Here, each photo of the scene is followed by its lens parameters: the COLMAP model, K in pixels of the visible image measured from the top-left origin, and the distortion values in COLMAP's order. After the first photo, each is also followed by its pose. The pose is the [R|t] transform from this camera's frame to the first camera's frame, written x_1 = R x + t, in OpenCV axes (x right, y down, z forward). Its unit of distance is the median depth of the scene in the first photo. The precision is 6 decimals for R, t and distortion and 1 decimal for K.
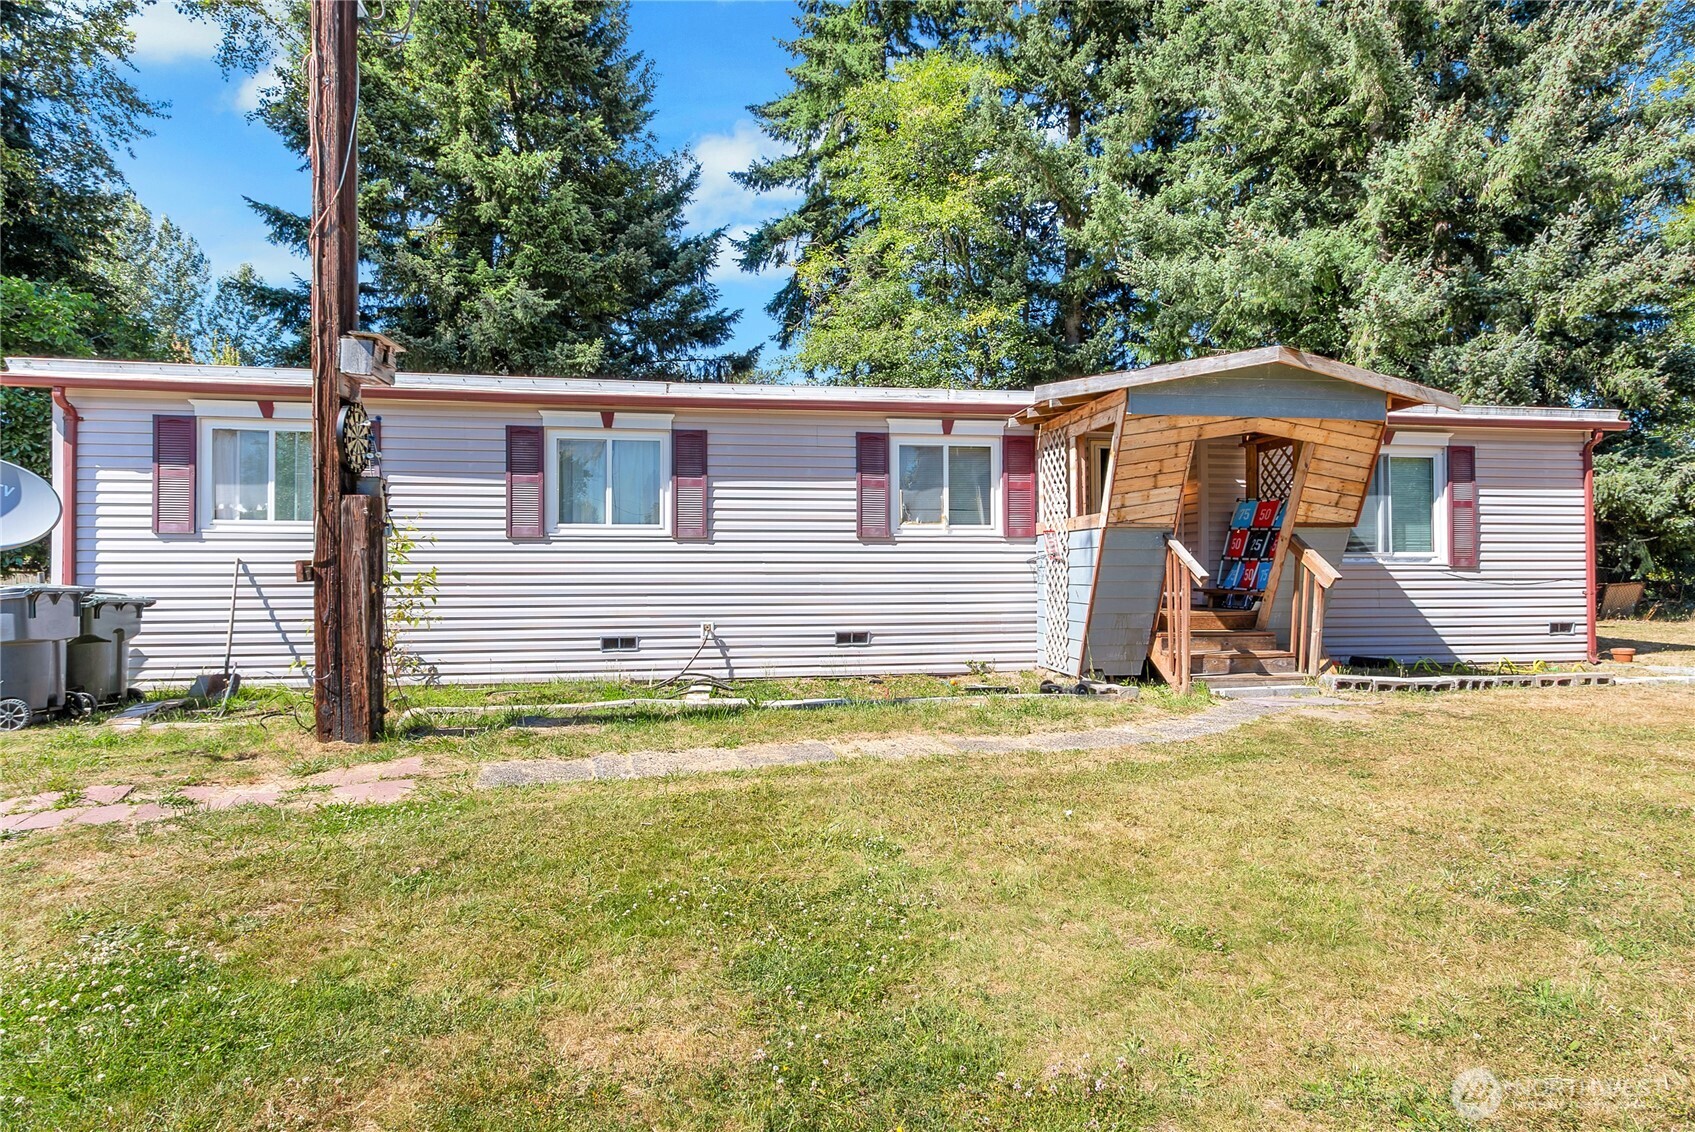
lens RADIAL K [[853.9, 0, 847.5], [0, 853.9, 566.0], [0, 0, 1]] dist [0.014702, -0.014047]
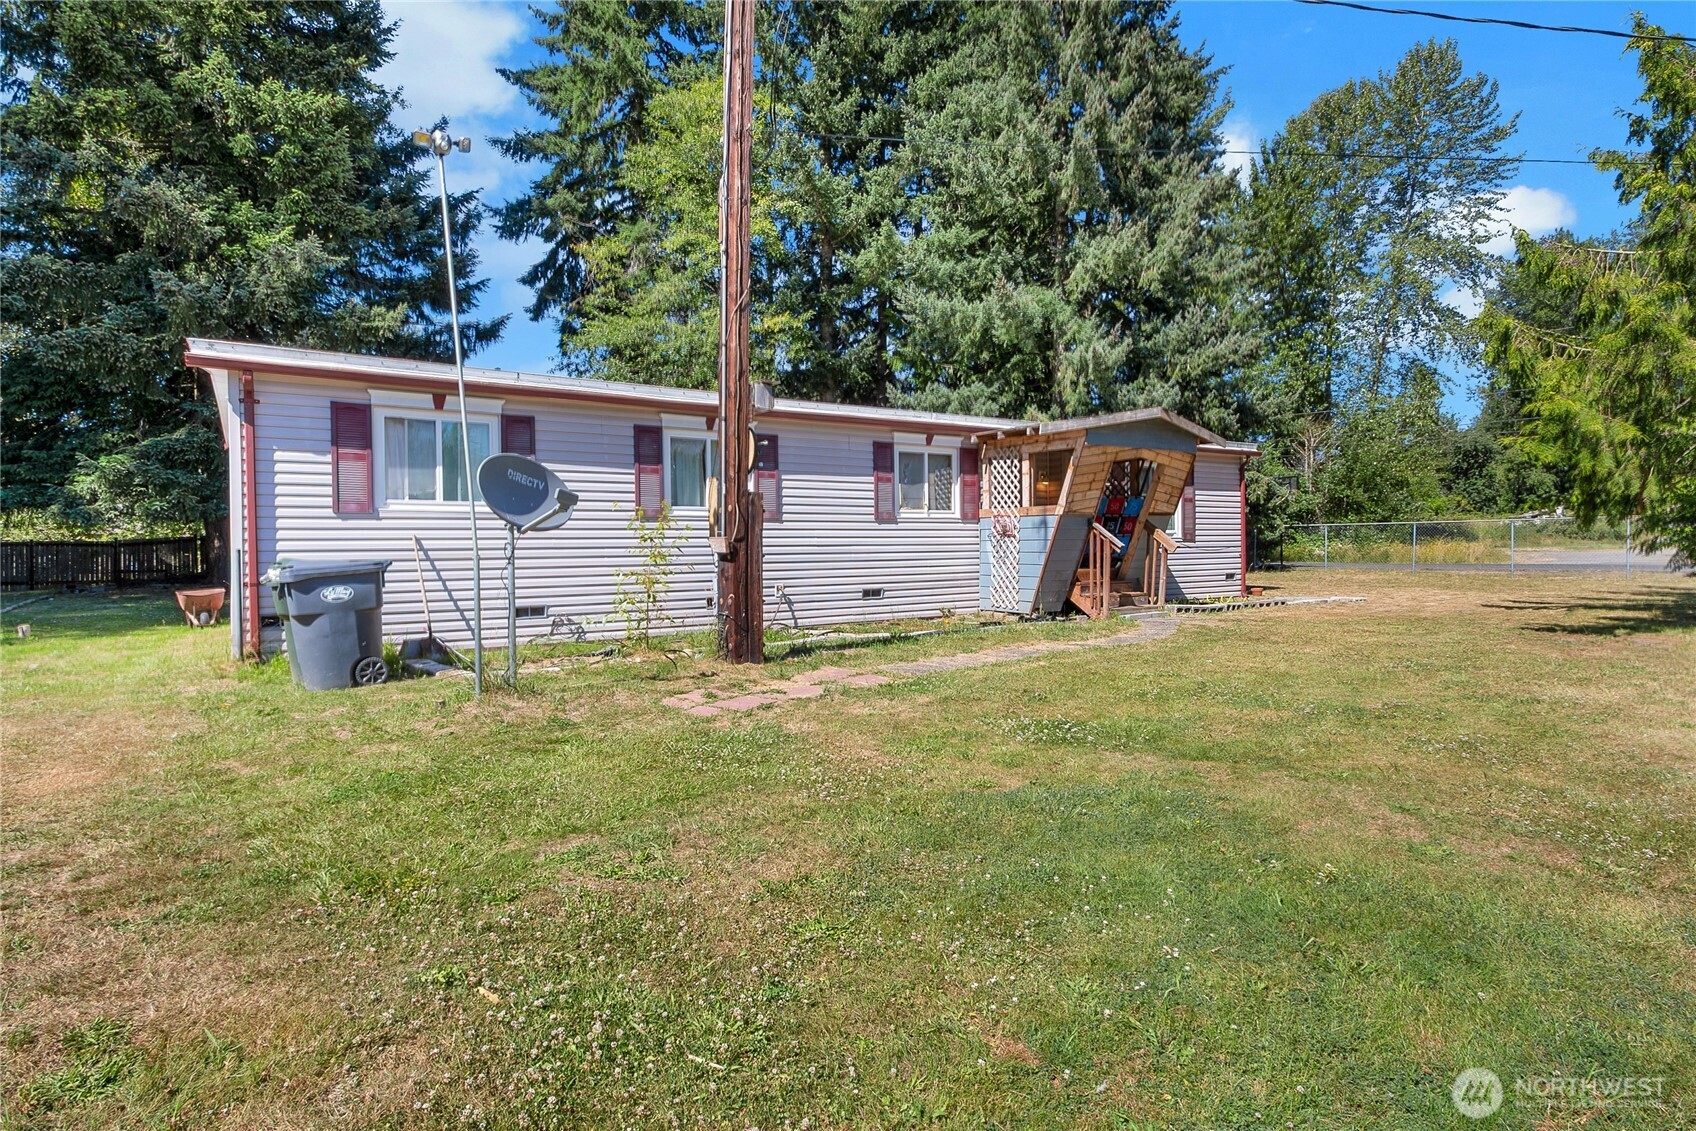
lens RADIAL K [[841.8, 0, 856.9], [0, 841.8, 560.7], [0, 0, 1]] dist [-0.002959, -0.000798]
pose [[0.911226, -0.013157, 0.411696, -0.555690], [0.002388, 0.999642, 0.026661, -0.002814], [-0.411899, -0.023311, 0.910931, -0.200158]]
